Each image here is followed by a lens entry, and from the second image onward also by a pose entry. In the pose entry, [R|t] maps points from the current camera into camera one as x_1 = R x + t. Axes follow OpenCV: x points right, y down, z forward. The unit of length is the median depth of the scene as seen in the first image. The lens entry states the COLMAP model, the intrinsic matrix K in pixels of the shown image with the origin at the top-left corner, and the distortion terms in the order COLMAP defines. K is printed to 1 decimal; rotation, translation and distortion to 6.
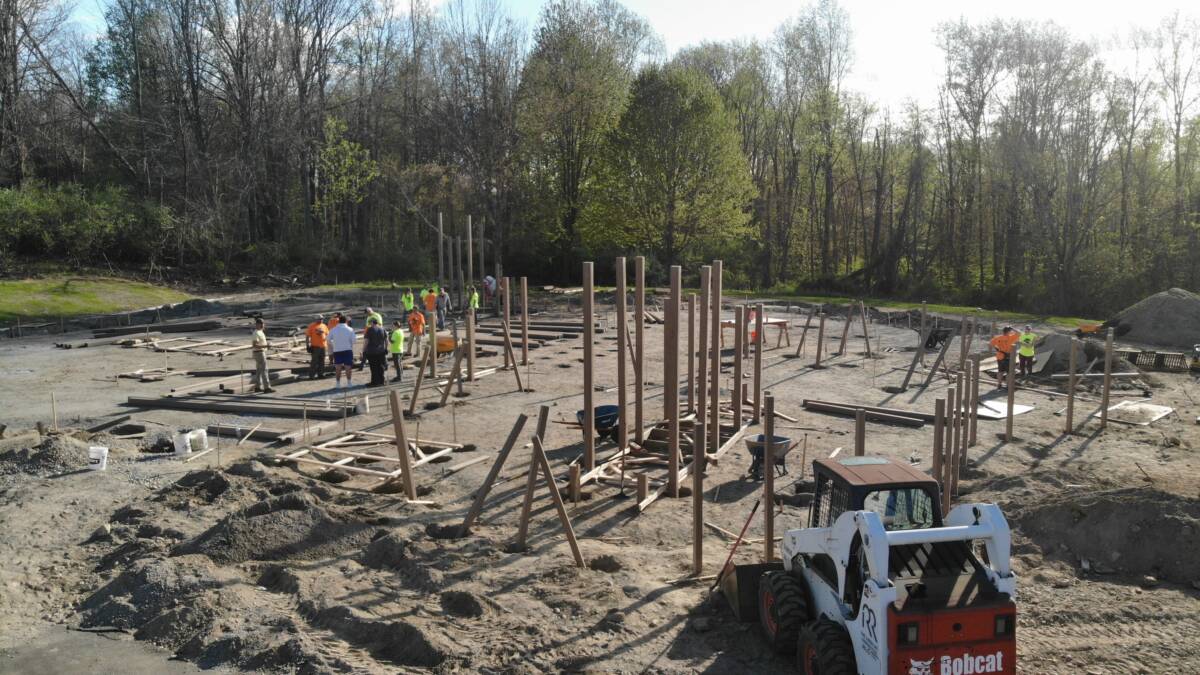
lens RADIAL K [[891.2, 0, 600.0], [0, 891.2, 337.5], [0, 0, 1]] dist [0.048842, -0.163525]
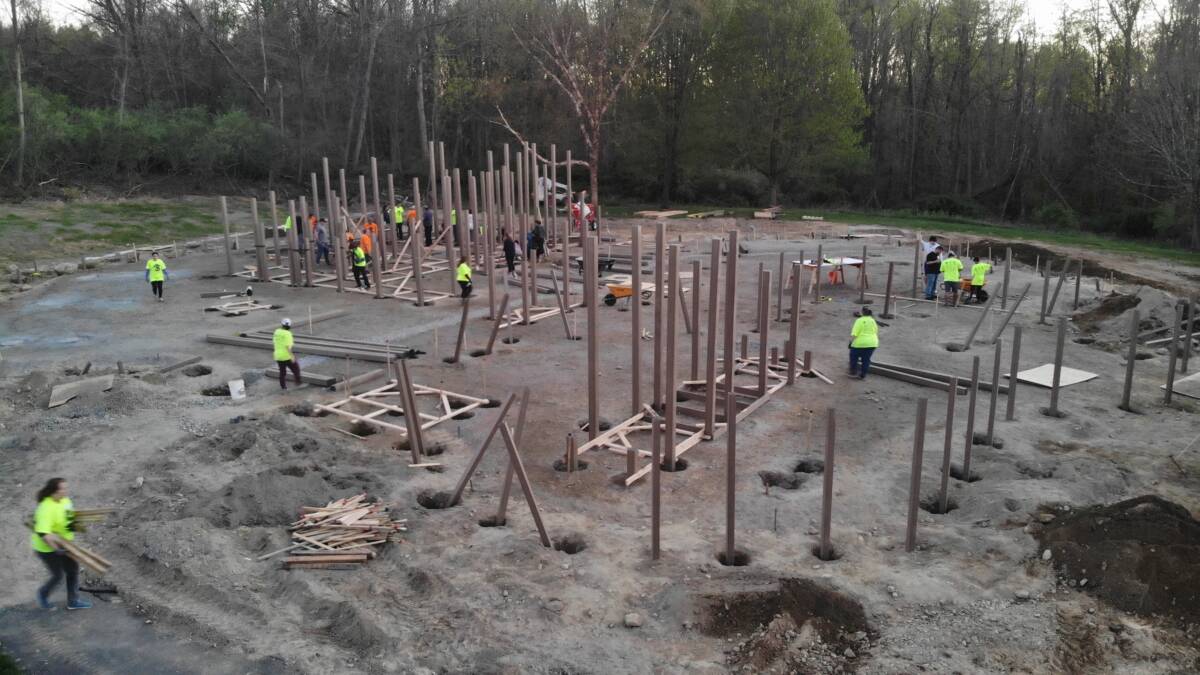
lens RADIAL K [[891.2, 0, 600.0], [0, 891.2, 337.5], [0, 0, 1]] dist [0.048842, -0.163525]
pose [[0.989916, 0.030074, -0.138429, 0.120018], [-0.015759, 0.994518, 0.103367, -0.064287], [0.140778, -0.100143, 0.984963, 0.001155]]
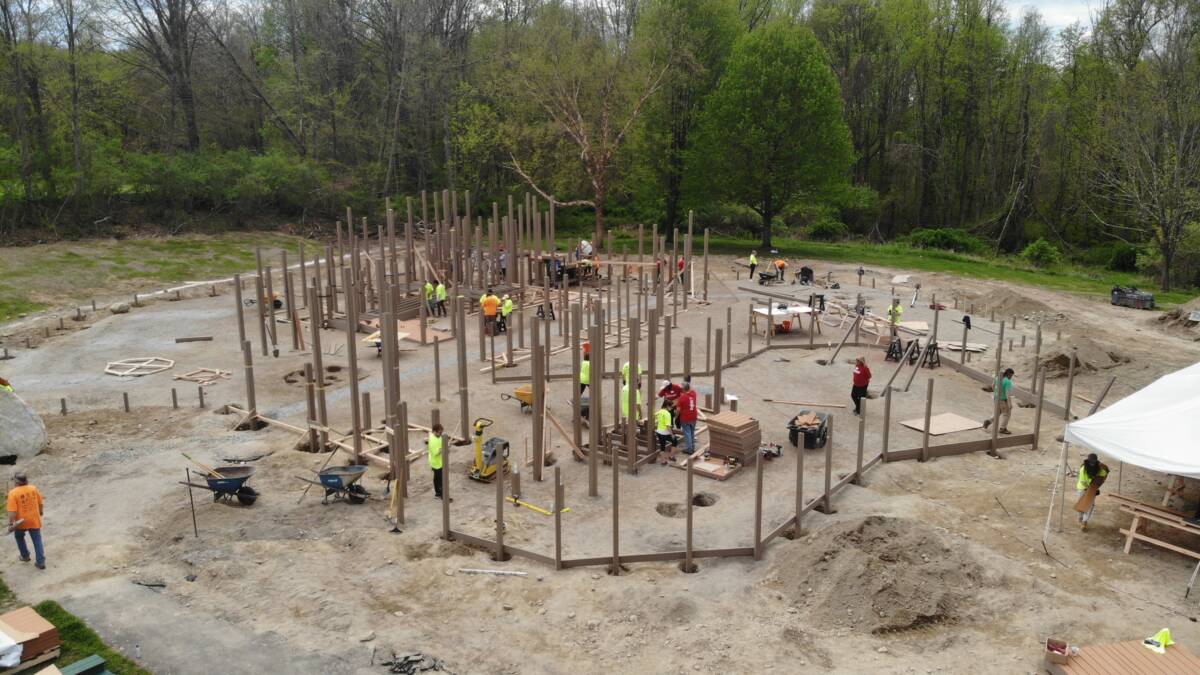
lens RADIAL K [[891.2, 0, 600.0], [0, 891.2, 337.5], [0, 0, 1]] dist [0.048842, -0.163525]
pose [[0.983250, 0.038673, -0.178114, 0.269936], [-0.022725, 0.995616, 0.090728, -0.149231], [0.180842, -0.085160, 0.979818, -0.210397]]
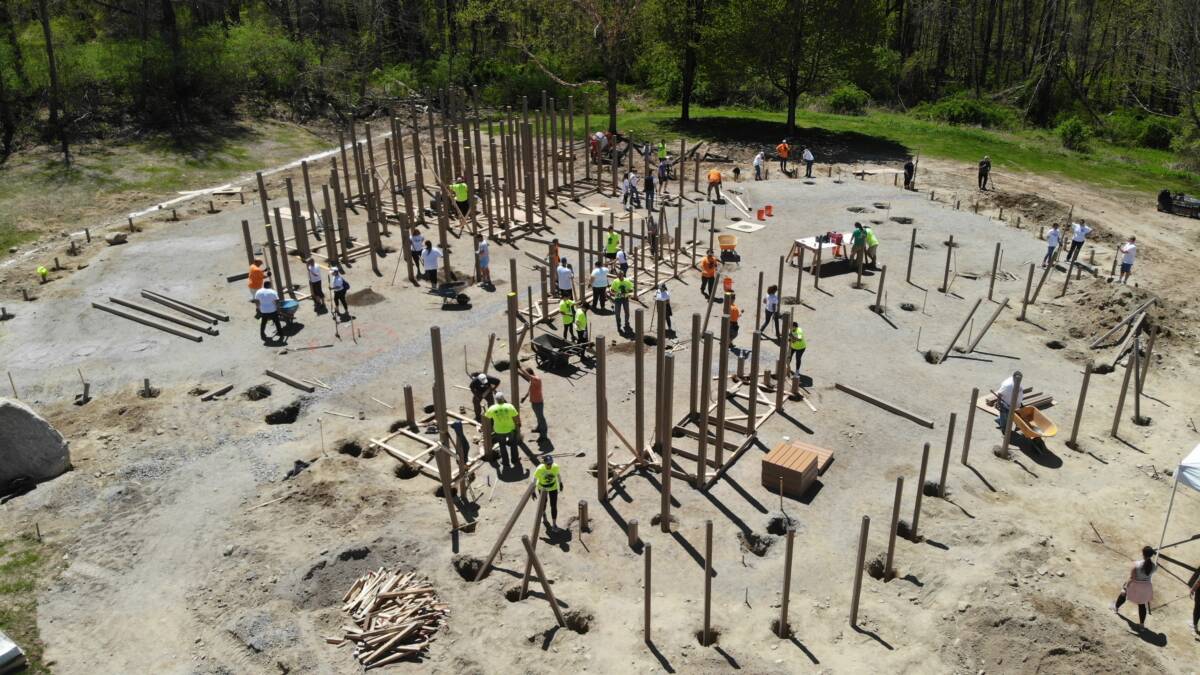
lens RADIAL K [[891.2, 0, 600.0], [0, 891.2, 337.5], [0, 0, 1]] dist [0.048842, -0.163525]
pose [[0.986044, 0.057524, -0.156230, 0.146460], [-0.013192, 0.962456, 0.271117, -0.344900], [0.165960, -0.265272, 0.949783, -0.091512]]
